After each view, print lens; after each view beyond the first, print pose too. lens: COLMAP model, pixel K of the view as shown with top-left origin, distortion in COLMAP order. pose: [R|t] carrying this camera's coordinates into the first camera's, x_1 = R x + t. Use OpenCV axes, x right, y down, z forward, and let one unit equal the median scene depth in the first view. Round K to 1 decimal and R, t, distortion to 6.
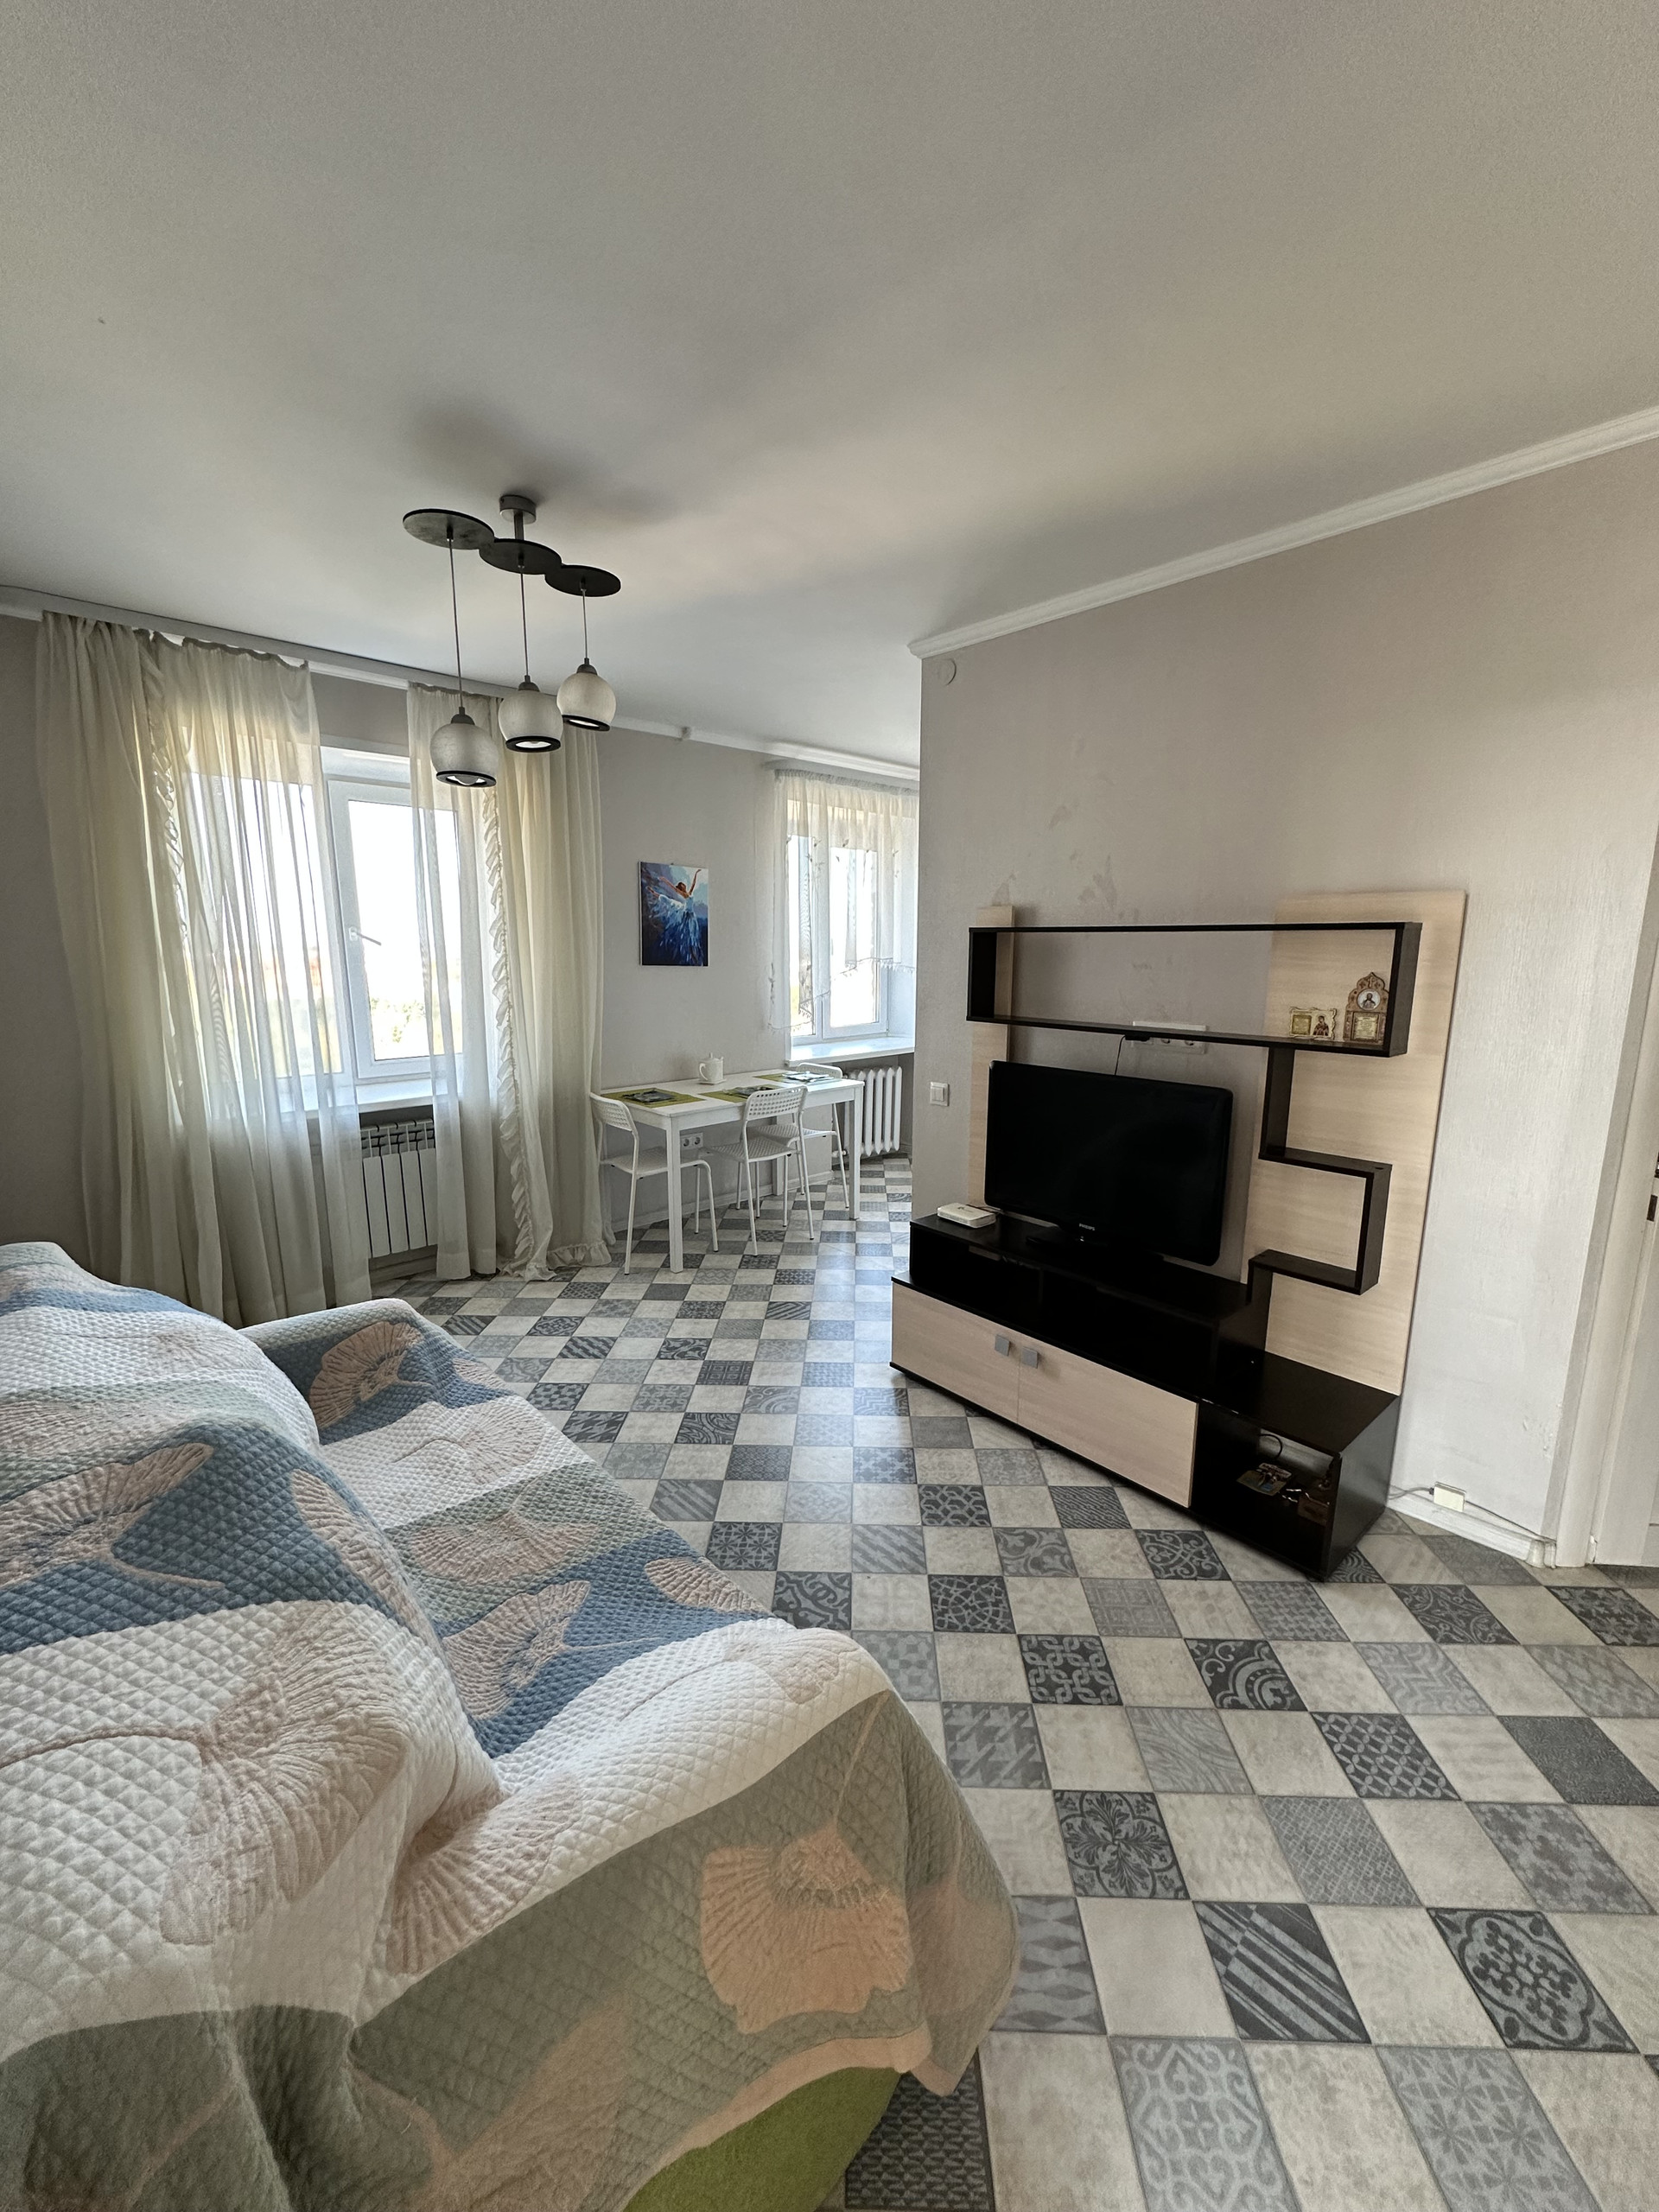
lens RADIAL K [[883.3, 0, 832.4], [0, 883.3, 1120.7], [0, 0, 1]] dist [-0.003366, 0.000466]
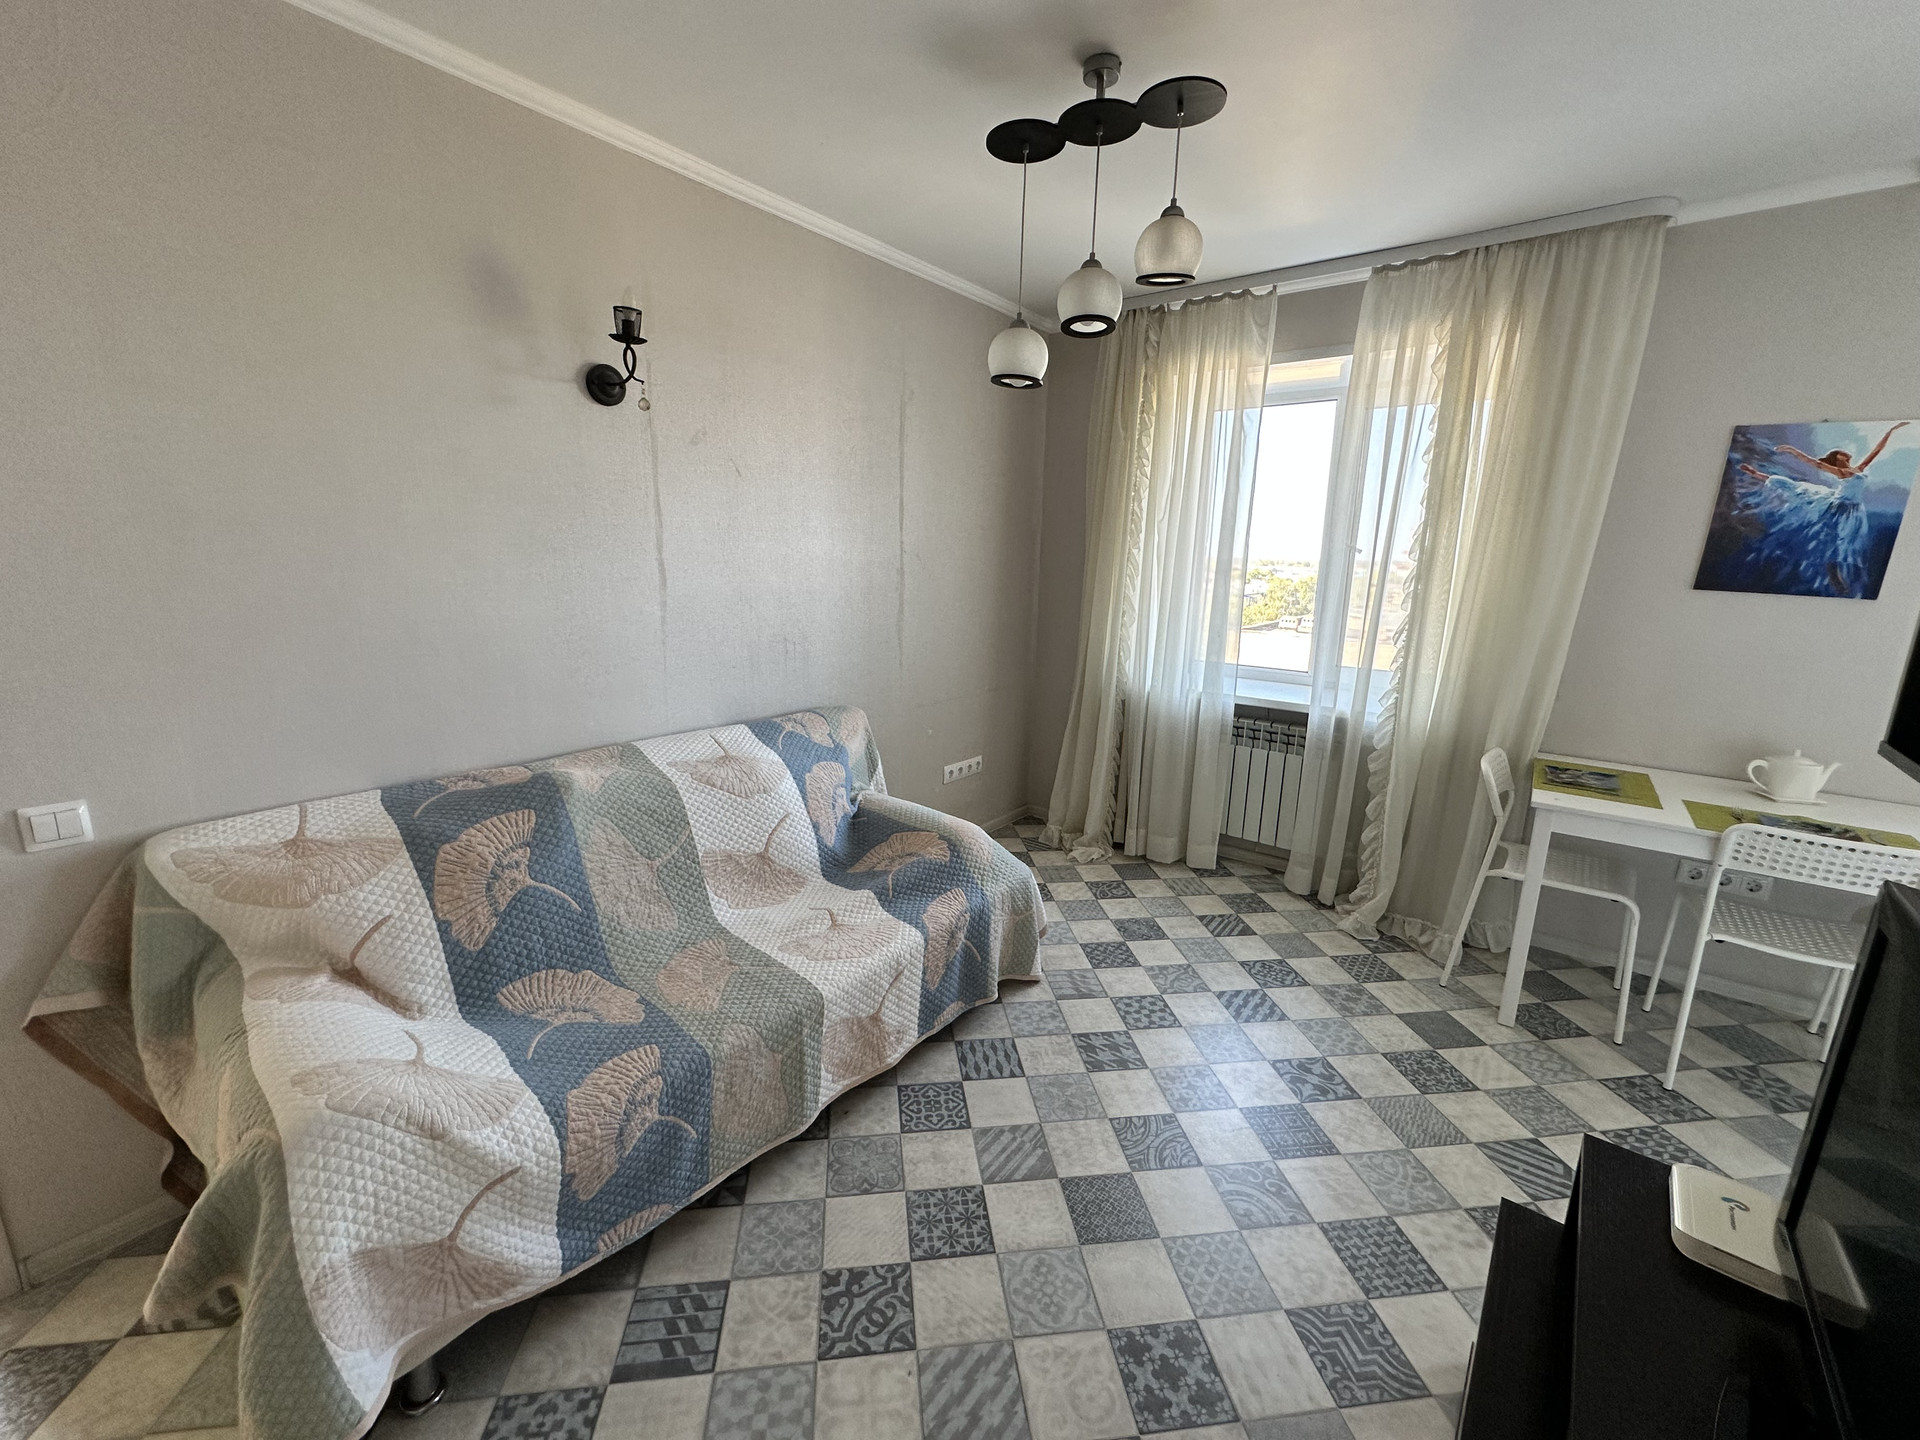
lens RADIAL K [[766.7, 0, 959.2], [0, 766.7, 721.7], [0, 0, 1]] dist [-0.003366, 0.000466]
pose [[0.152631, 0.217349, -0.964087, 0.309101], [-0.217489, 0.958989, 0.181768, -0.078896], [0.964055, 0.181934, 0.193643, 0.454510]]
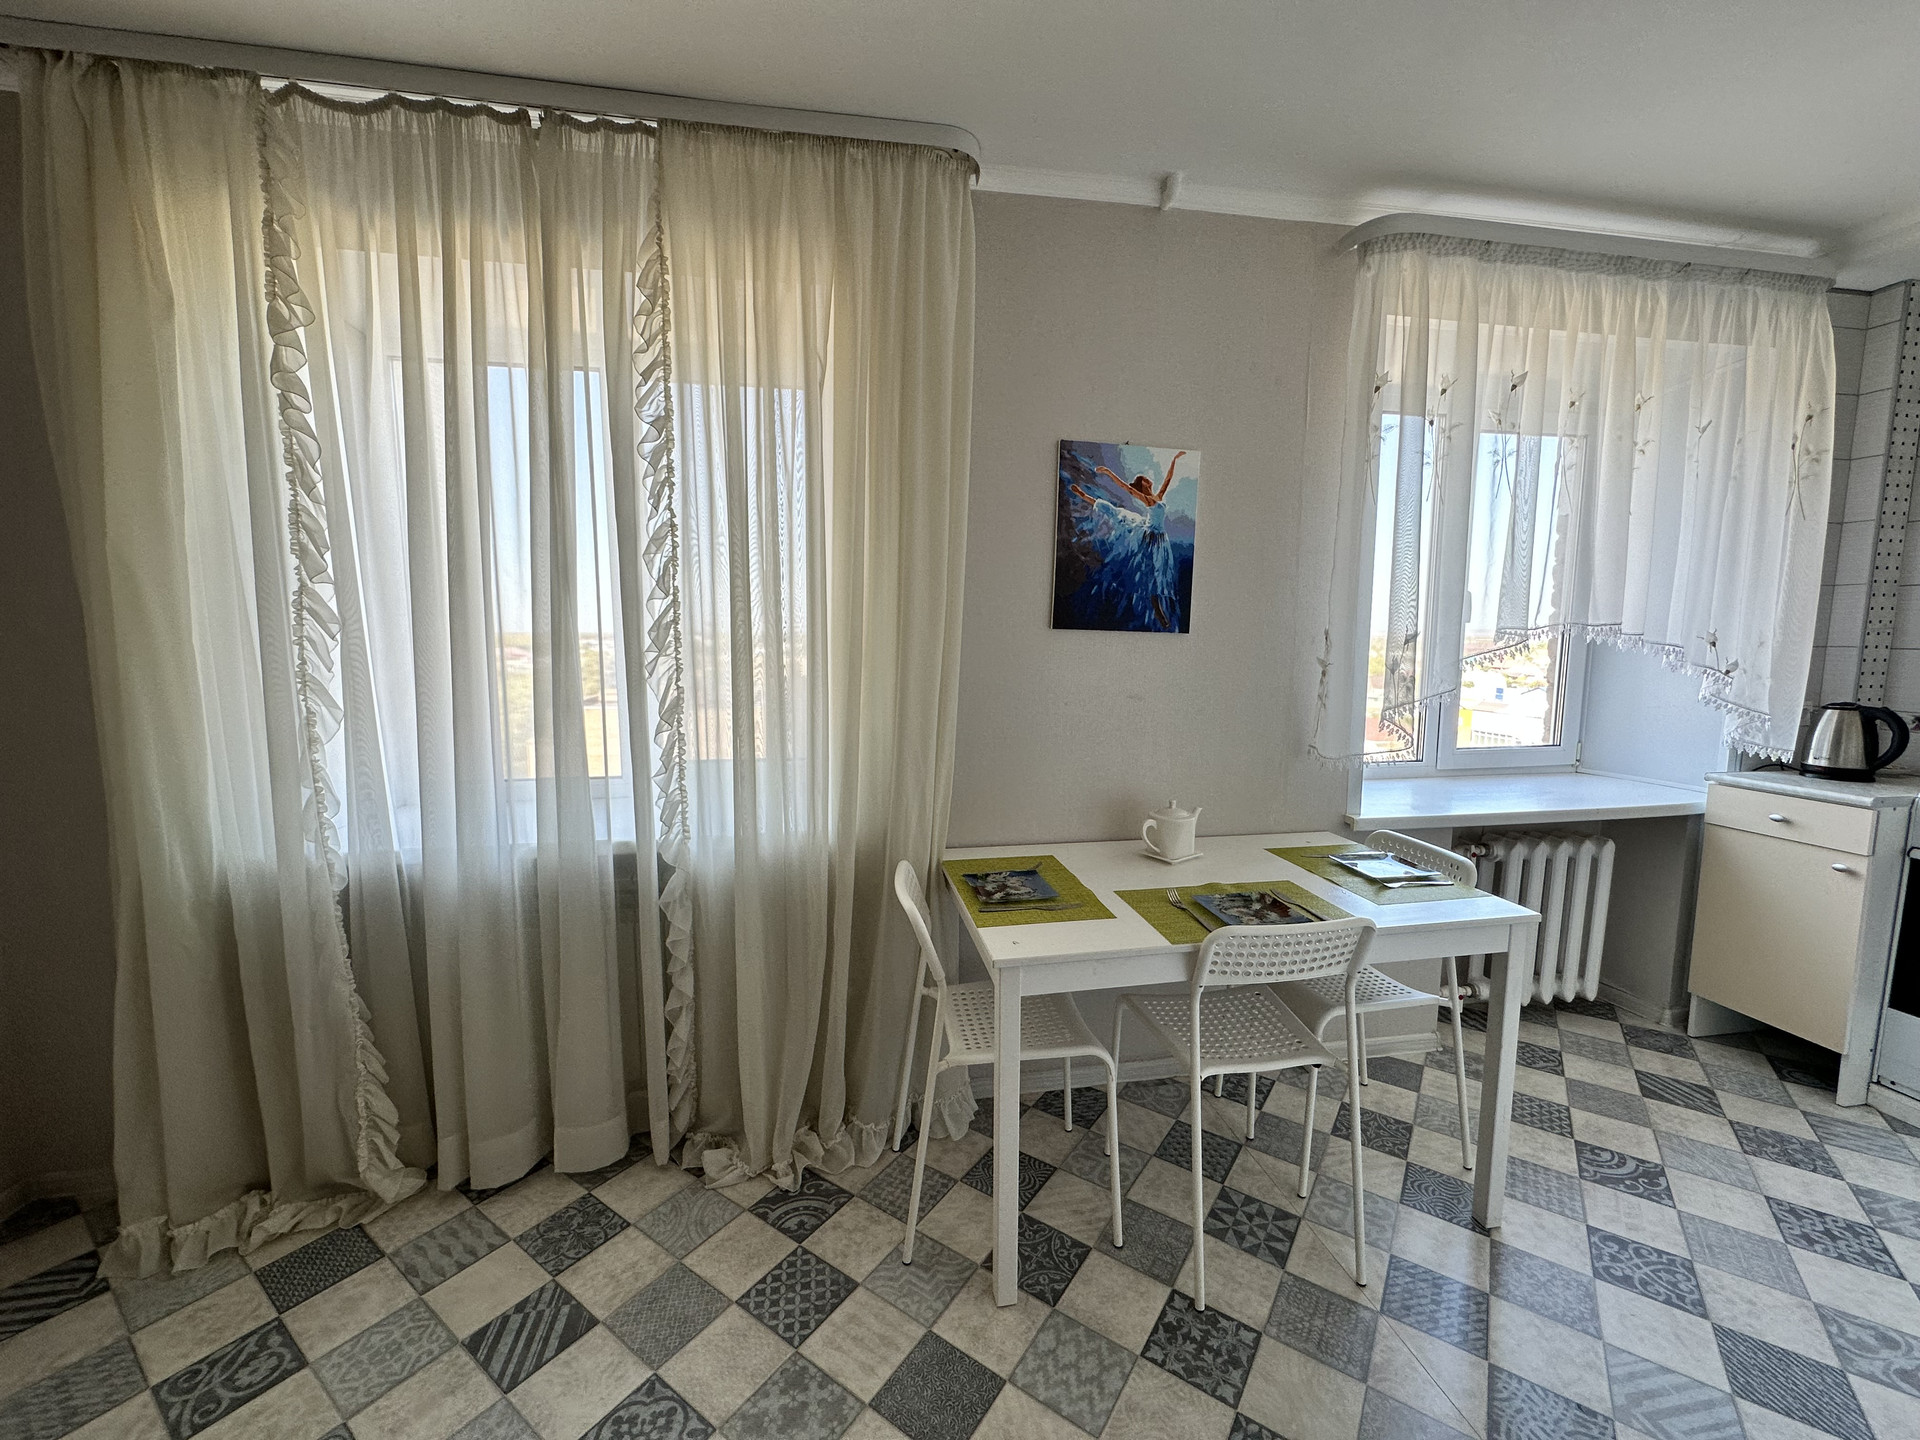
lens RADIAL K [[766.7, 0, 957.2], [0, 766.7, 713.4], [0, 0, 1]] dist [-0.003366, 0.000466]
pose [[0.834761, 0.061884, -0.547124, -0.002446], [-0.112496, 0.991872, -0.059449, -0.104326], [0.538998, 0.111175, 0.834938, 0.675801]]
